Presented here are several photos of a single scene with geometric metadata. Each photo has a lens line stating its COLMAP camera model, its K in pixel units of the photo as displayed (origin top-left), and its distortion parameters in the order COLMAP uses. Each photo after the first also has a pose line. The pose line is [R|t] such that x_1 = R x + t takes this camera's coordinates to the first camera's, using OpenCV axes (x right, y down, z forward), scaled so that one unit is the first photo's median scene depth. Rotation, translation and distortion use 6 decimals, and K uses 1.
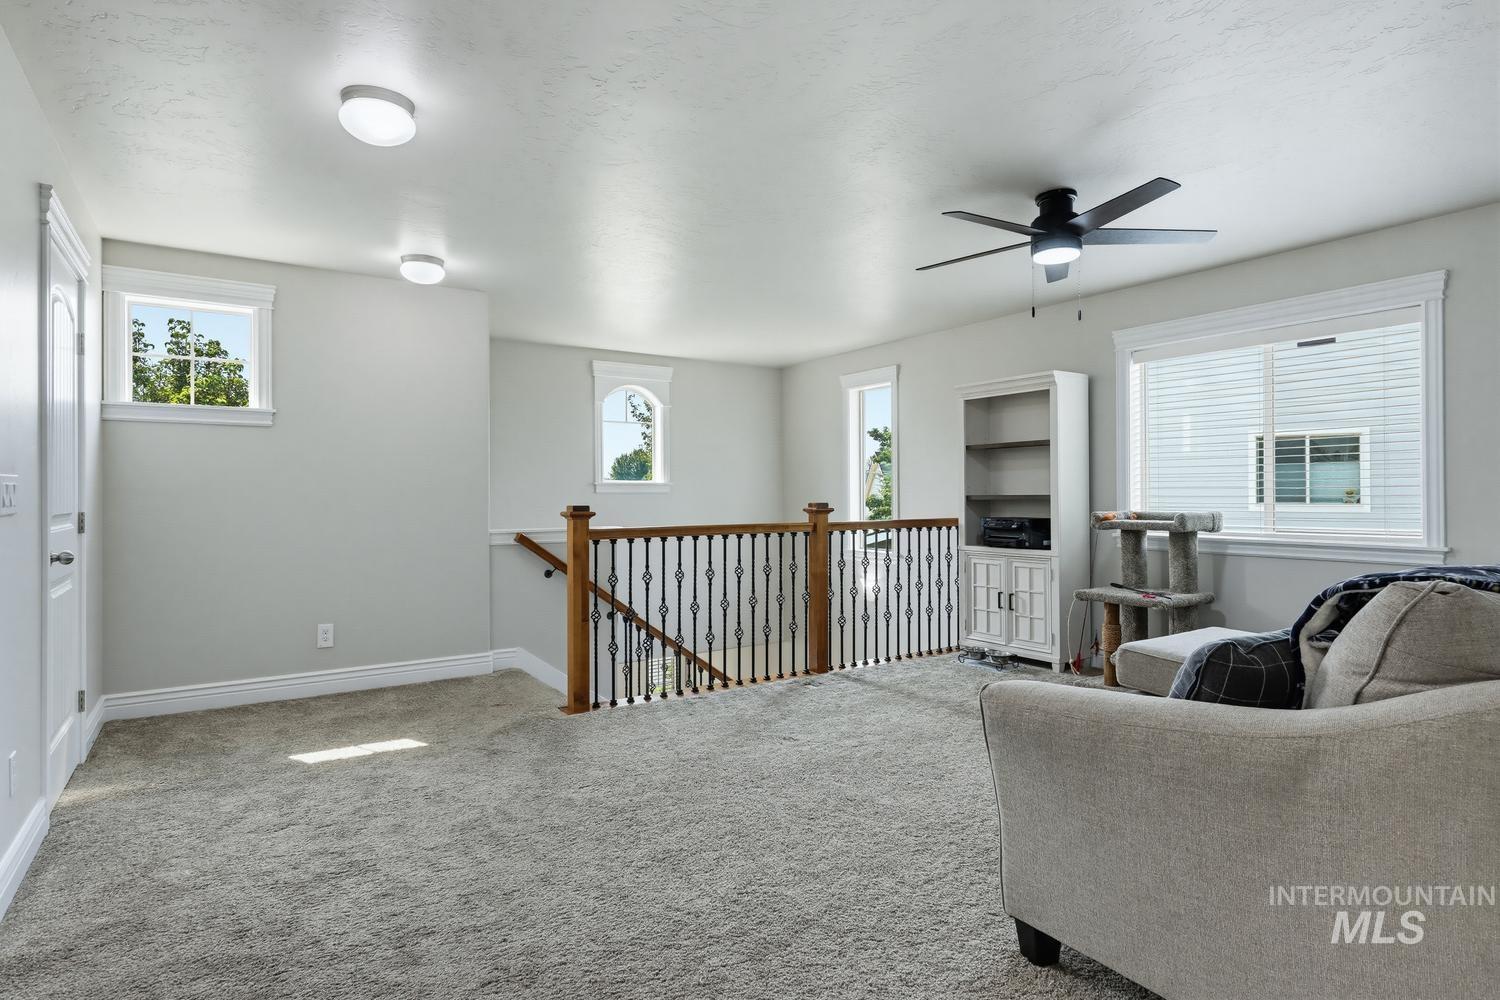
lens RADIAL K [[787.8, 0, 750.0], [0, 787.8, 500.0], [0, 0, 1]] dist [-0.000212, -0.001079]
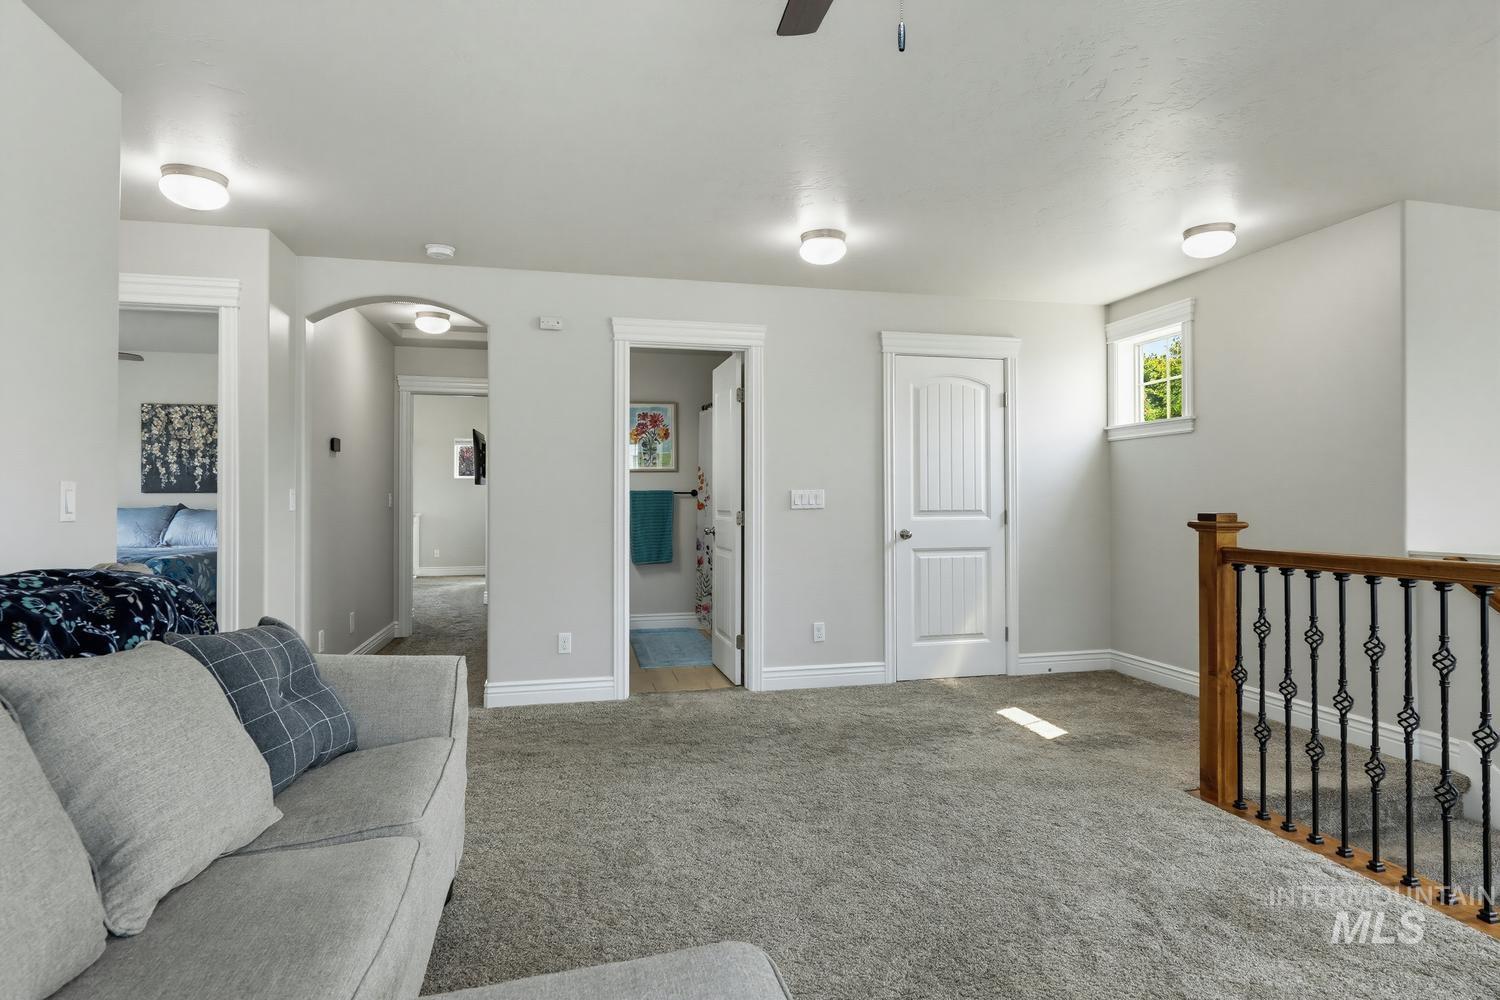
lens RADIAL K [[787.8, 0, 750.0], [0, 787.8, 500.0], [0, 0, 1]] dist [-0.000212, -0.001079]
pose [[-0.339269, 0.003459, -0.940683, 0.541849], [-0.001439, 0.999990, 0.004196, -0.006696], [0.940688, 0.002777, -0.339260, 0.759046]]
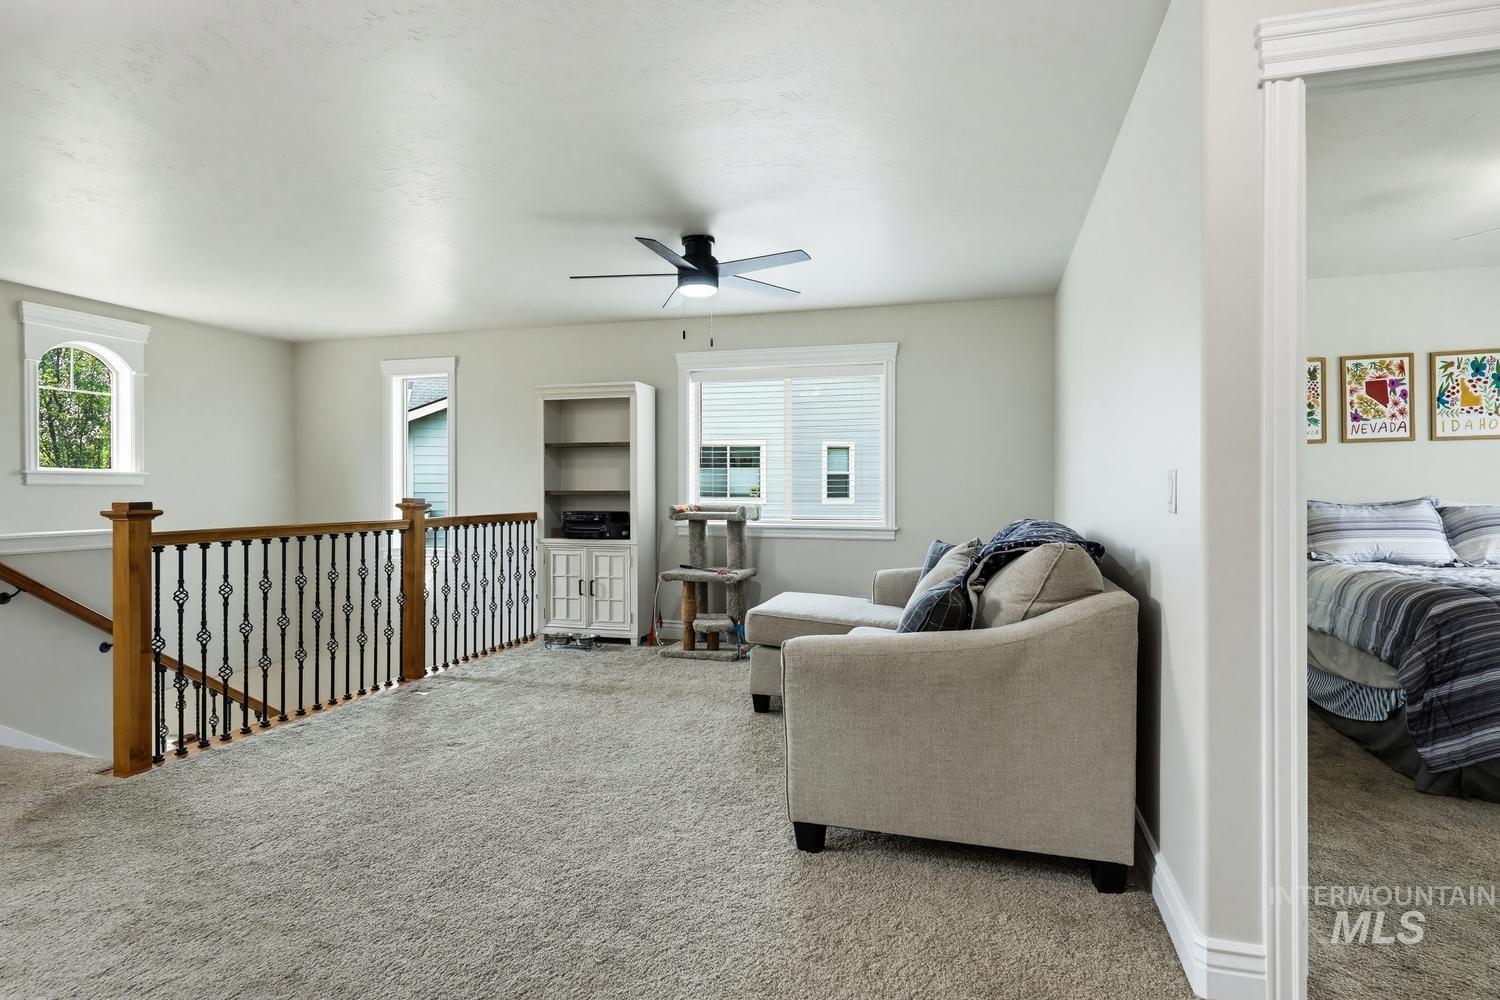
lens RADIAL K [[776.1, 0, 750.0], [0, 776.1, 500.0], [0, 0, 1]] dist [-0.000616, -0.000940]
pose [[0.764973, -0.002967, 0.644056, -0.220098], [-0.001201, 0.999981, 0.006033, -0.000149], [-0.644062, -0.005388, 0.764955, 0.036963]]
